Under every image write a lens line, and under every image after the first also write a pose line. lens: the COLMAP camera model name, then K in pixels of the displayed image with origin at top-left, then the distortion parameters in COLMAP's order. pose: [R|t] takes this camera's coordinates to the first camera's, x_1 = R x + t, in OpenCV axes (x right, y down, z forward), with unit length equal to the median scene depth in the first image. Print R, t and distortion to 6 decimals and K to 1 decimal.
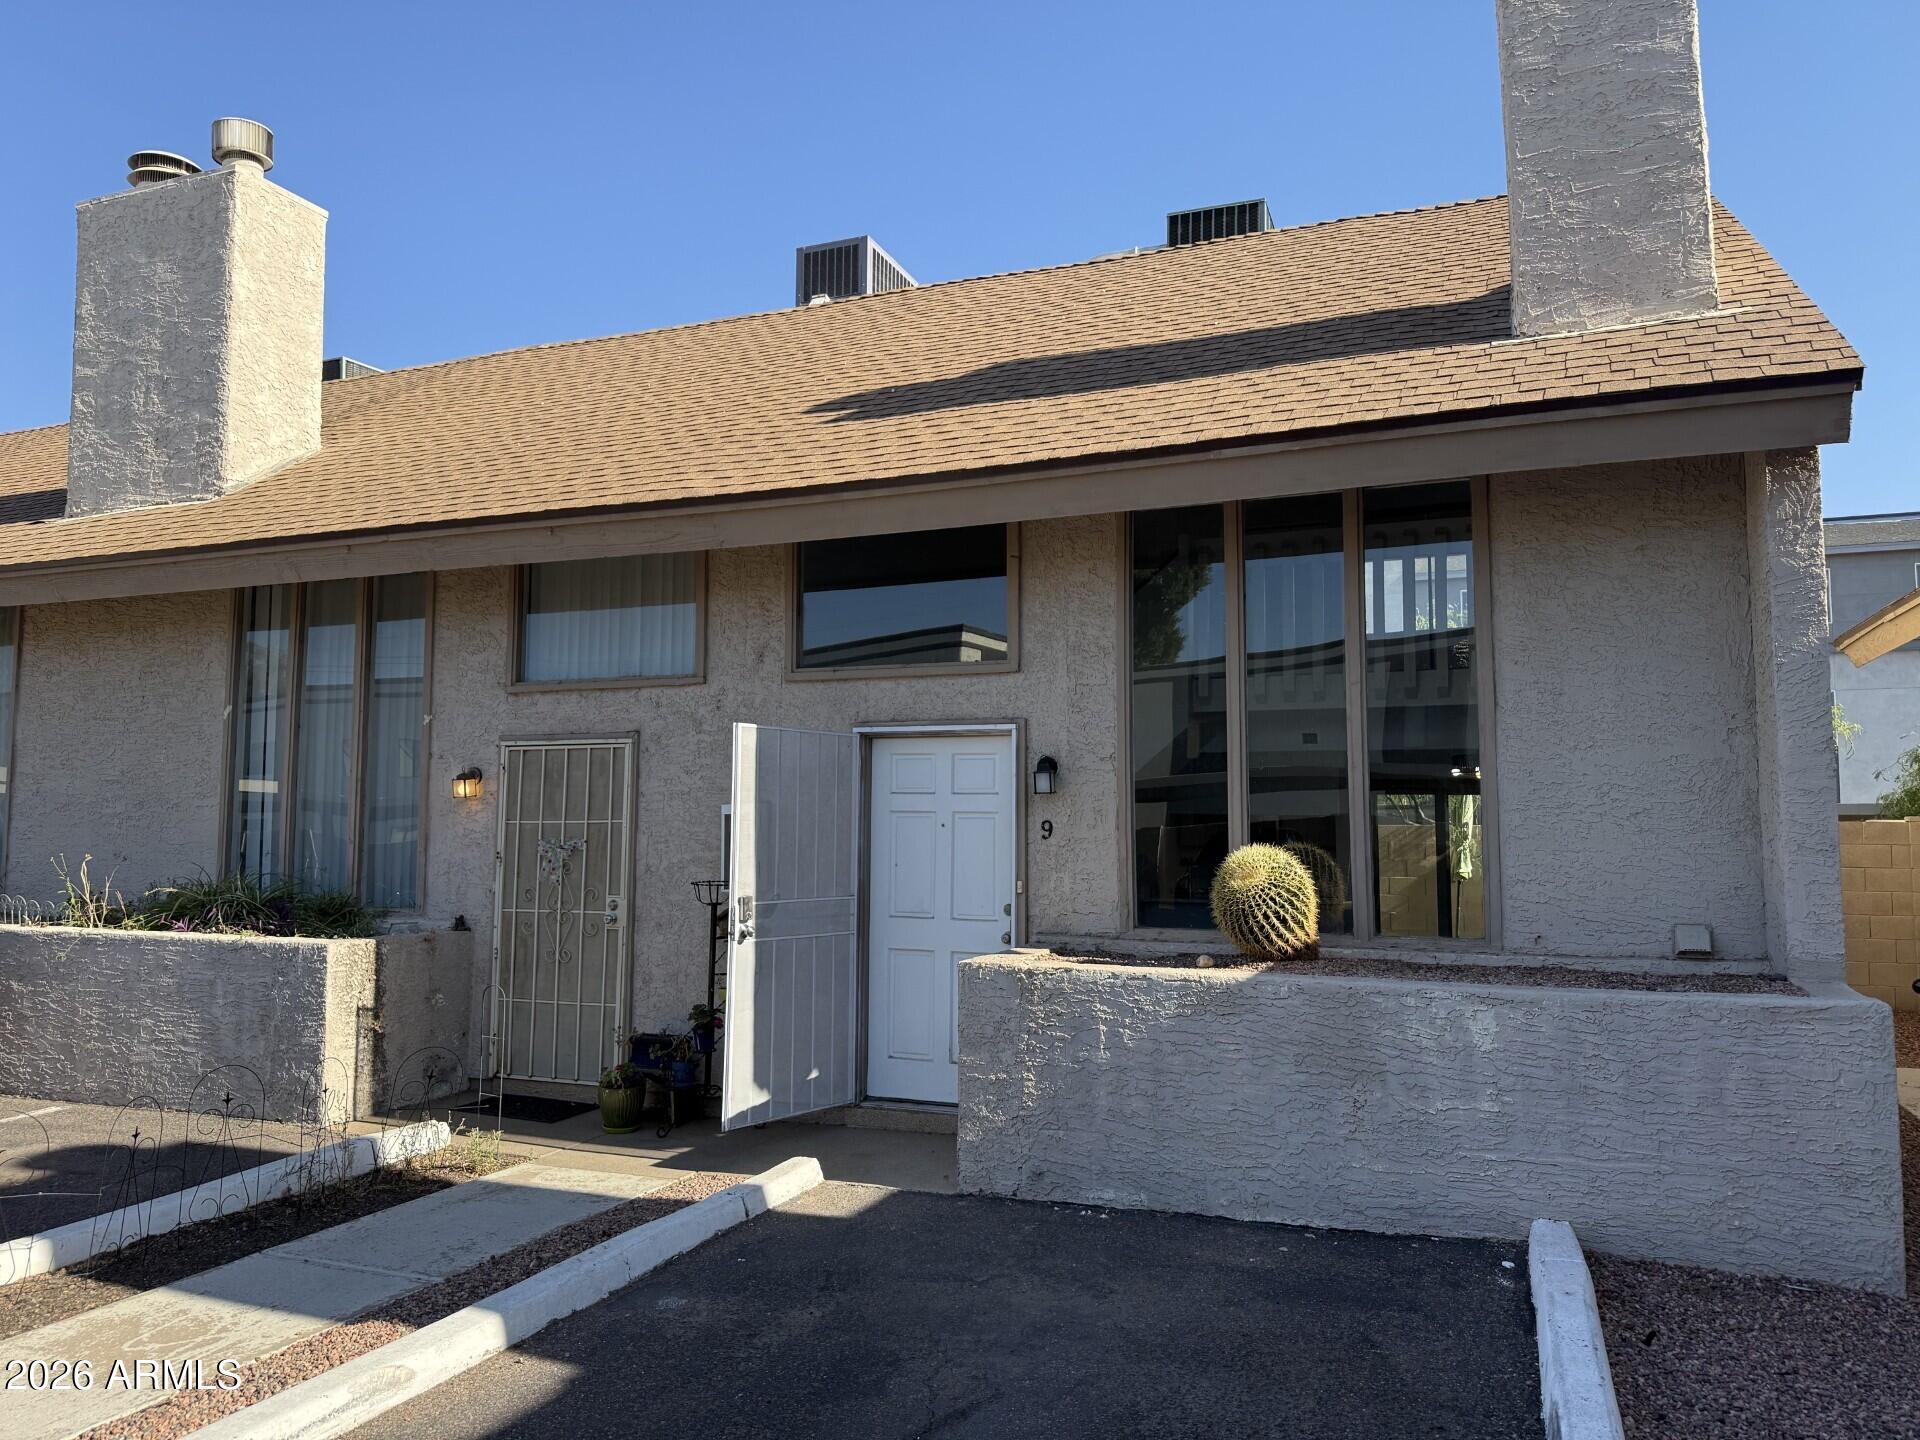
lens RADIAL K [[1351.8, 0, 954.7], [0, 1351.8, 725.7], [0, 0, 1]] dist [0.157356, -0.281934]
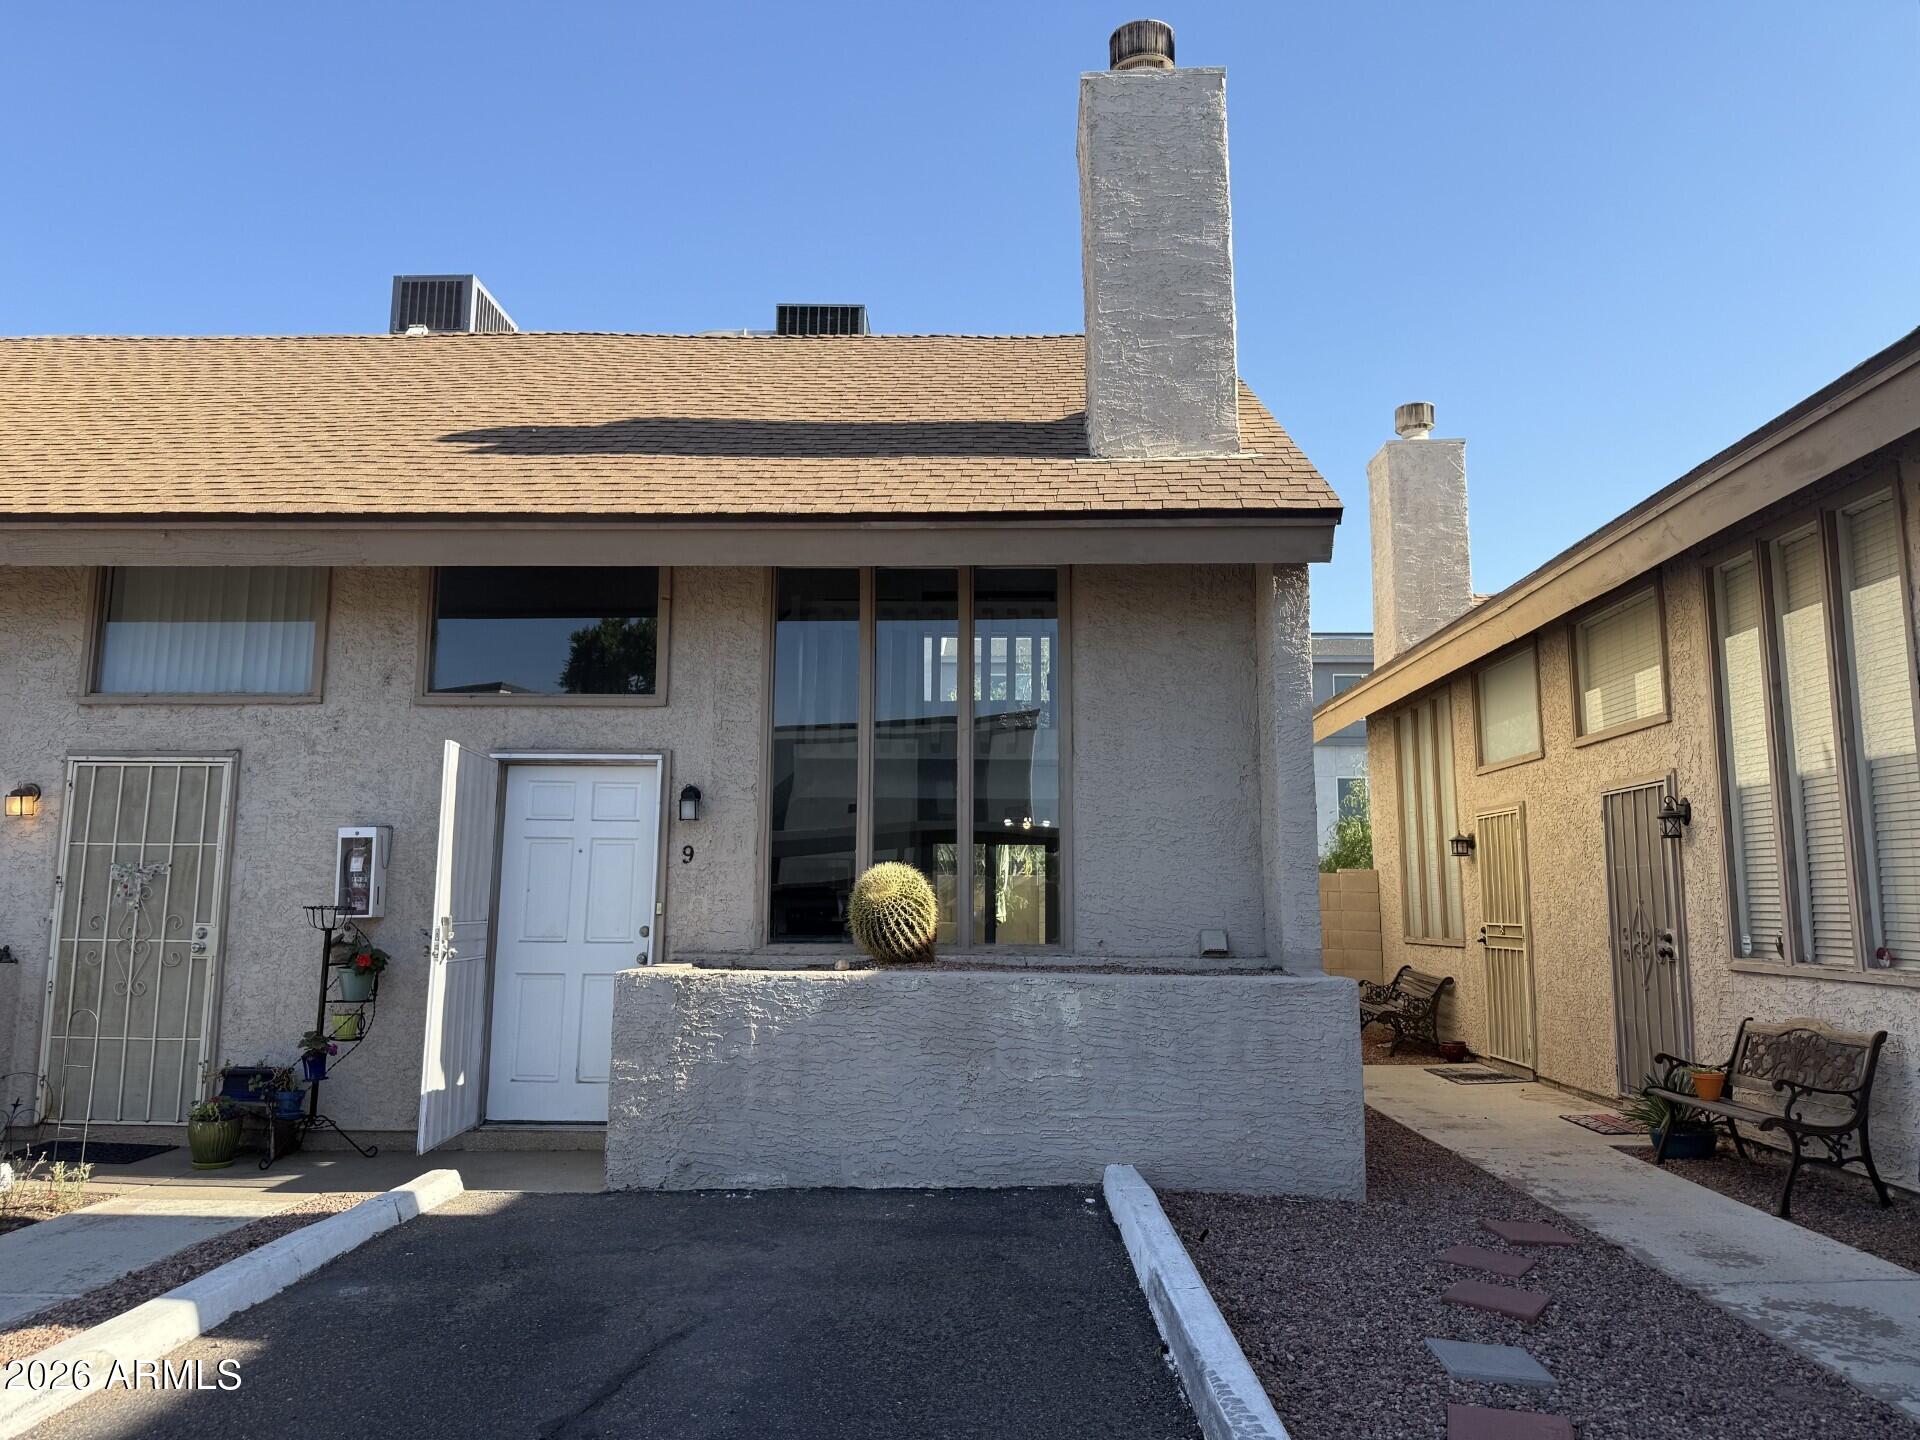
lens RADIAL K [[1350.9, 0, 960.0], [0, 1350.9, 720.0], [0, 0, 1]] dist [0.114766, -0.159588]
pose [[0.940062, 0.049526, 0.337388, -0.105430], [-0.031332, 0.997757, -0.059162, 0.029992], [-0.339561, 0.045044, 0.939505, -0.093874]]
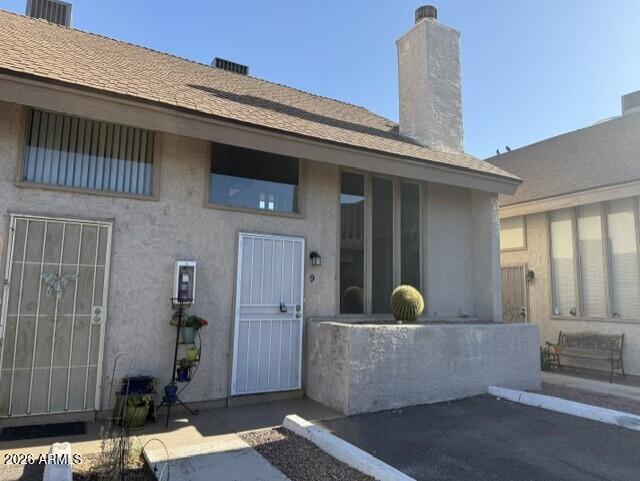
lens RADIAL K [[450.3, 0, 320.0], [0, 450.3, 240.5], [0, 0, 1]] dist [0.114766, -0.159588]
pose [[0.617507, 0.104689, 0.779568, -0.681663], [-0.079044, 0.994345, -0.070920, 0.069108], [-0.782584, -0.017826, 0.622290, 0.465509]]
